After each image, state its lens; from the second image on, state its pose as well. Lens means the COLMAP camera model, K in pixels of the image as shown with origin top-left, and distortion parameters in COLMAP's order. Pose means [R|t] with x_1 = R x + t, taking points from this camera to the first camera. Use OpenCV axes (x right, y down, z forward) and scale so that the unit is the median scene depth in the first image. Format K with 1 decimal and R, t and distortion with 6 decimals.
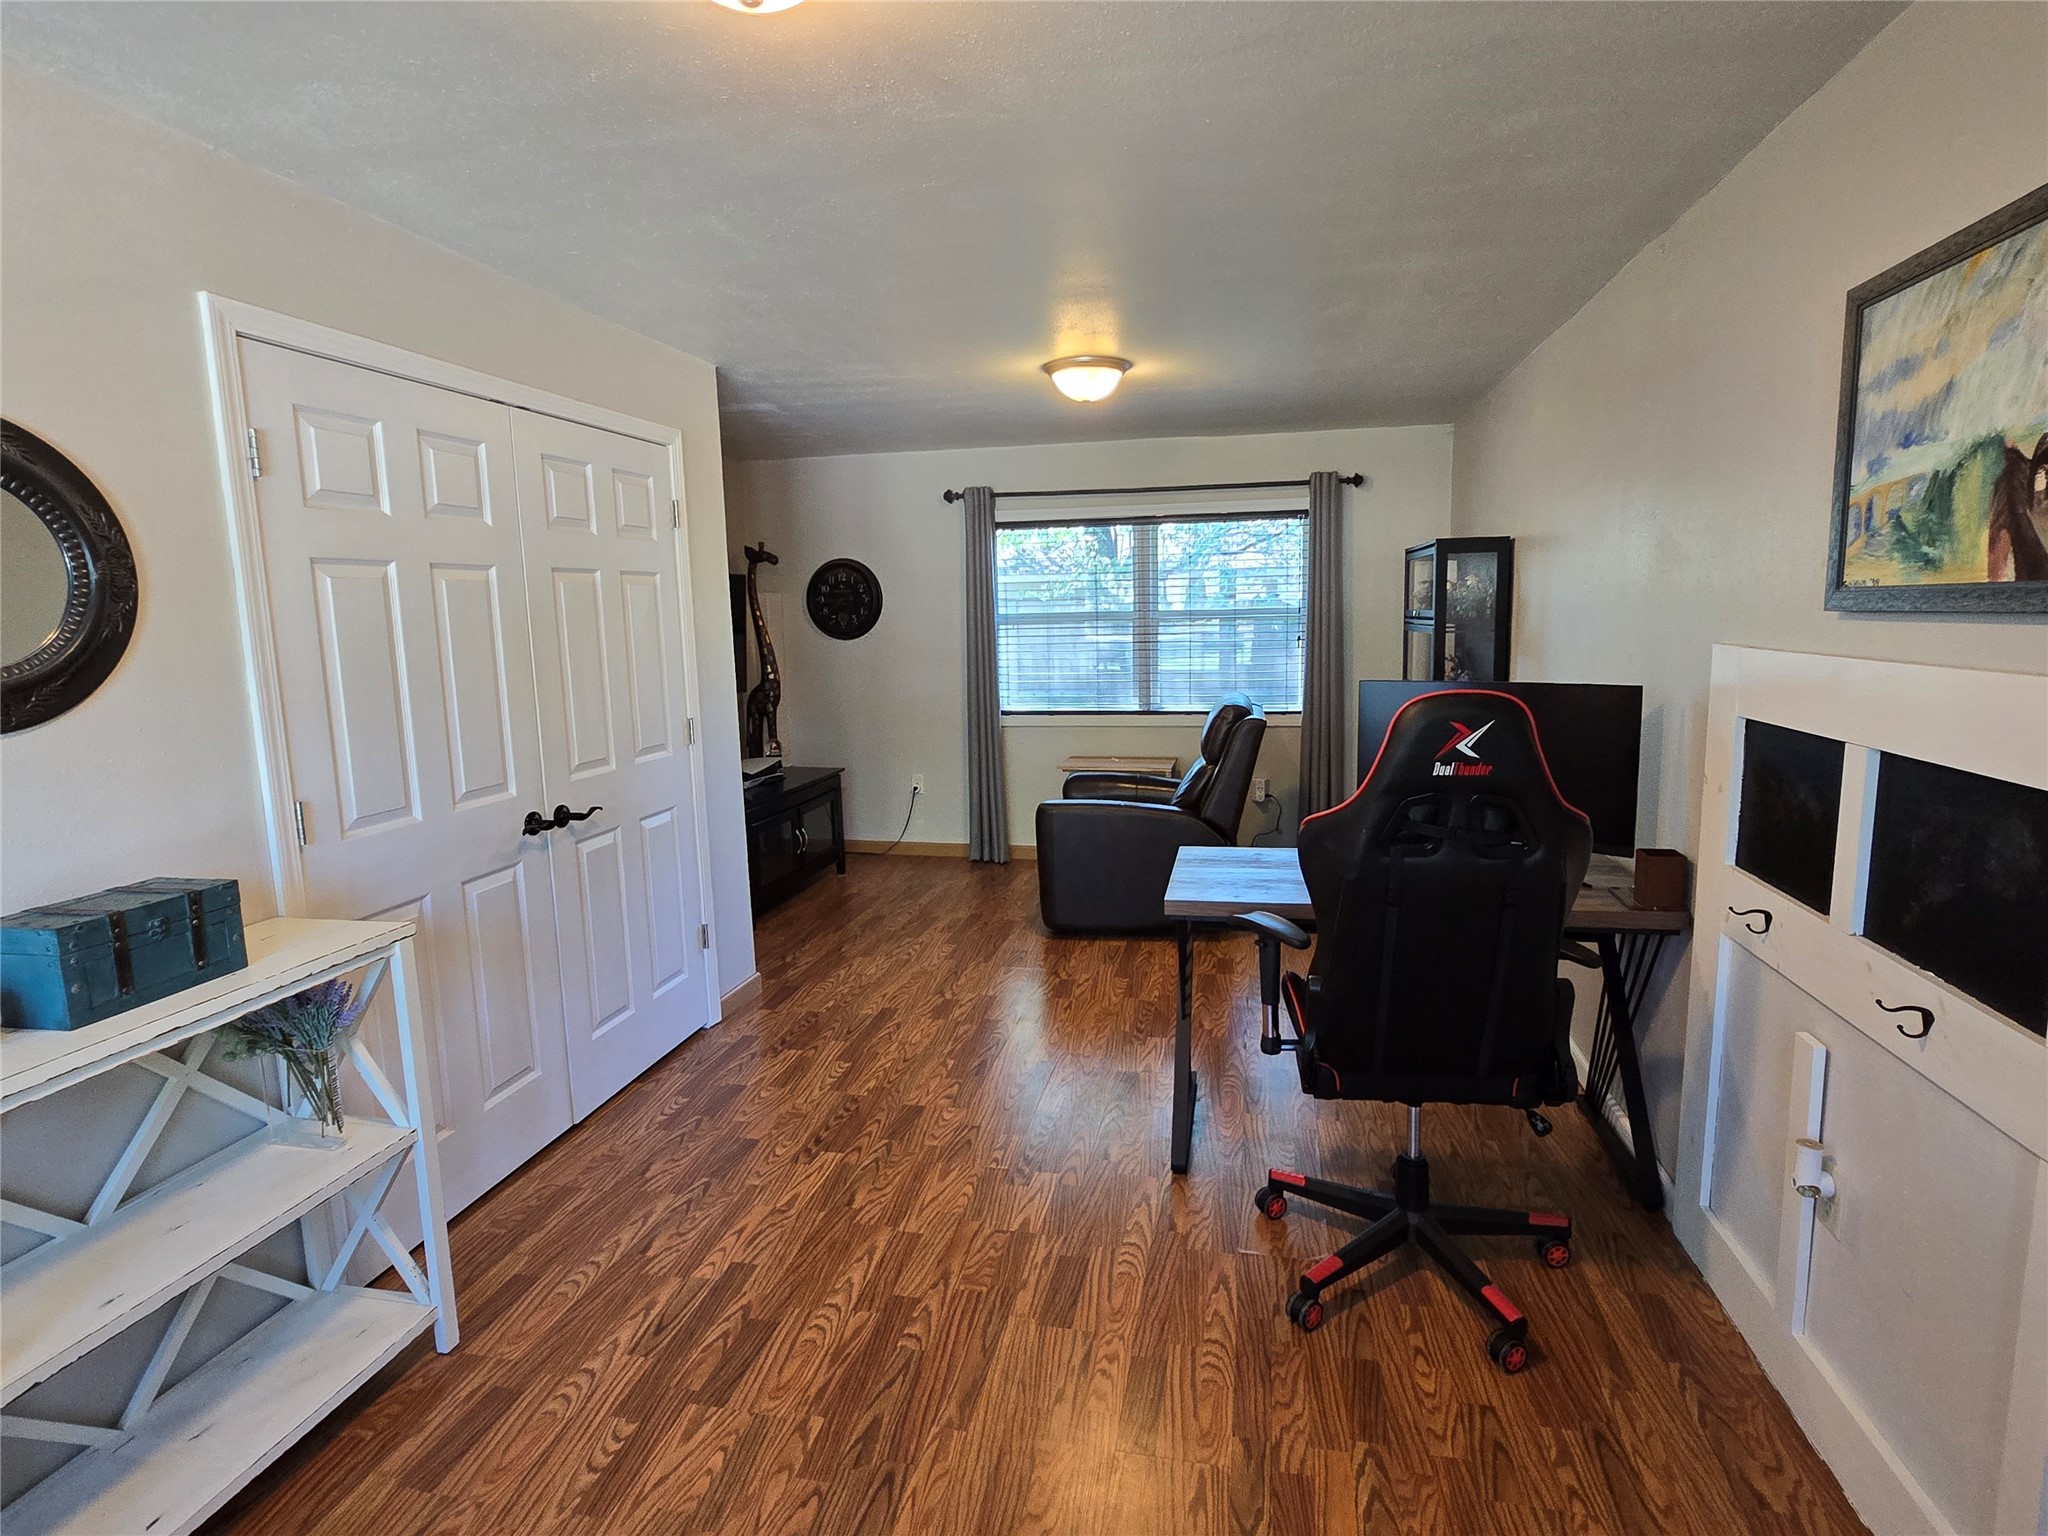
lens RADIAL K [[1017.4, 0, 1044.8], [0, 1017.4, 747.5], [0, 0, 1]] dist [-0.004244, -0.001059]
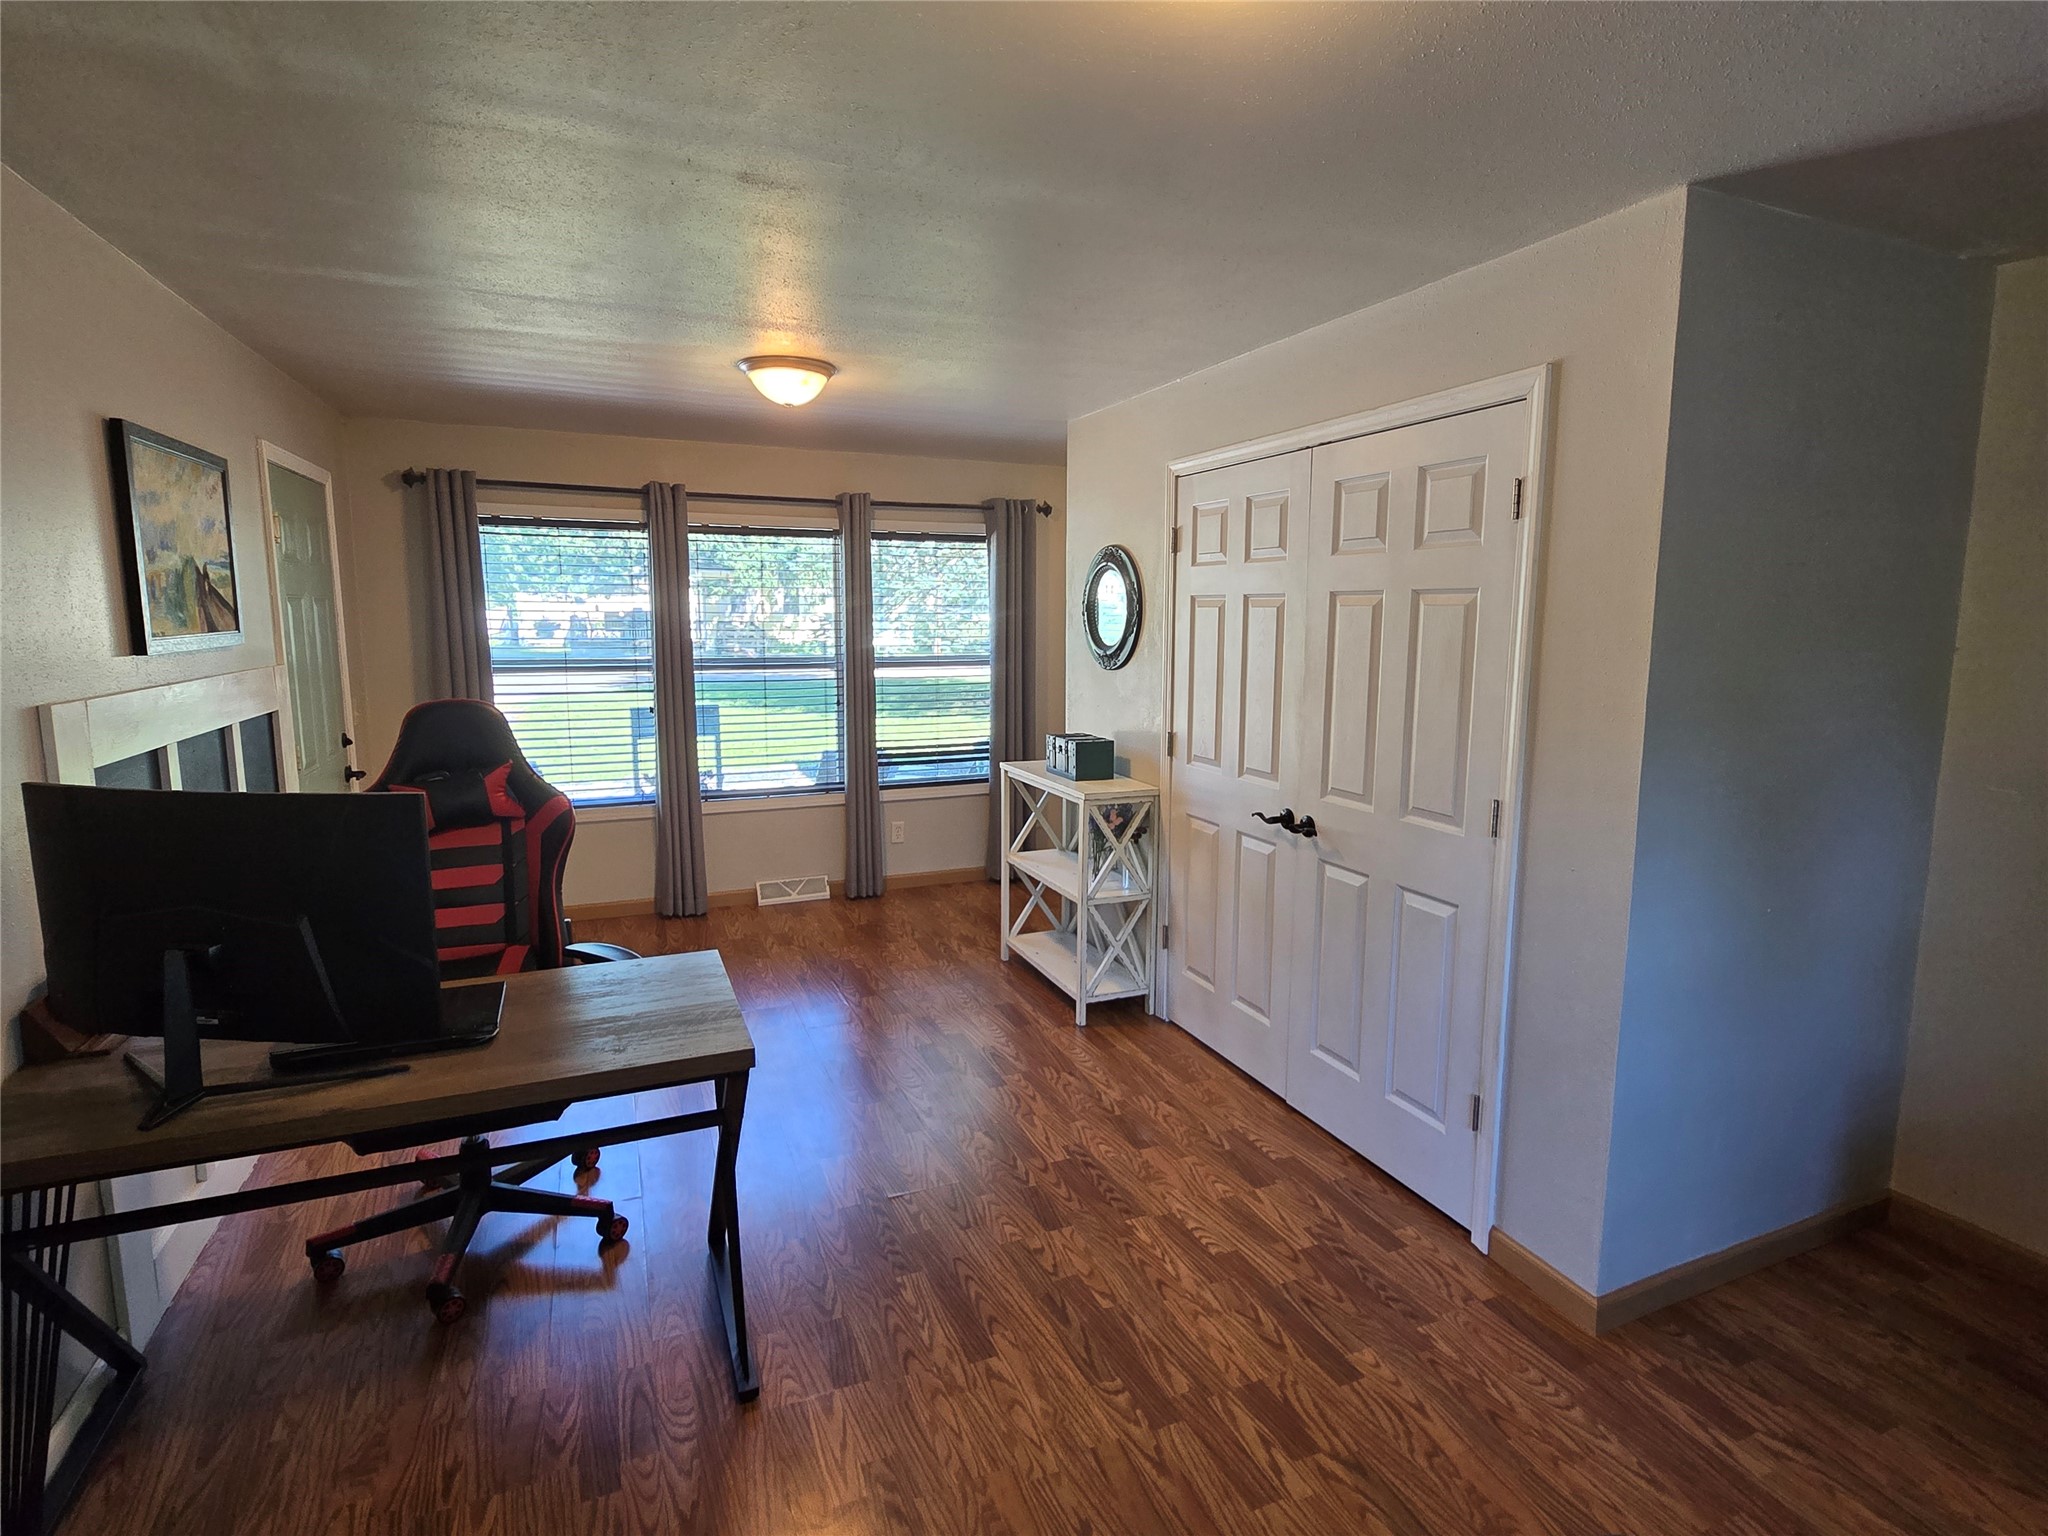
lens RADIAL K [[1017.4, 0, 1044.8], [0, 1017.4, 747.5], [0, 0, 1]] dist [-0.004244, -0.001059]
pose [[-0.815151, 0.091547, -0.571969, 0.339811], [-0.069615, 0.964792, 0.253633, -0.255683], [0.575051, 0.246566, -0.780078, 1.603961]]
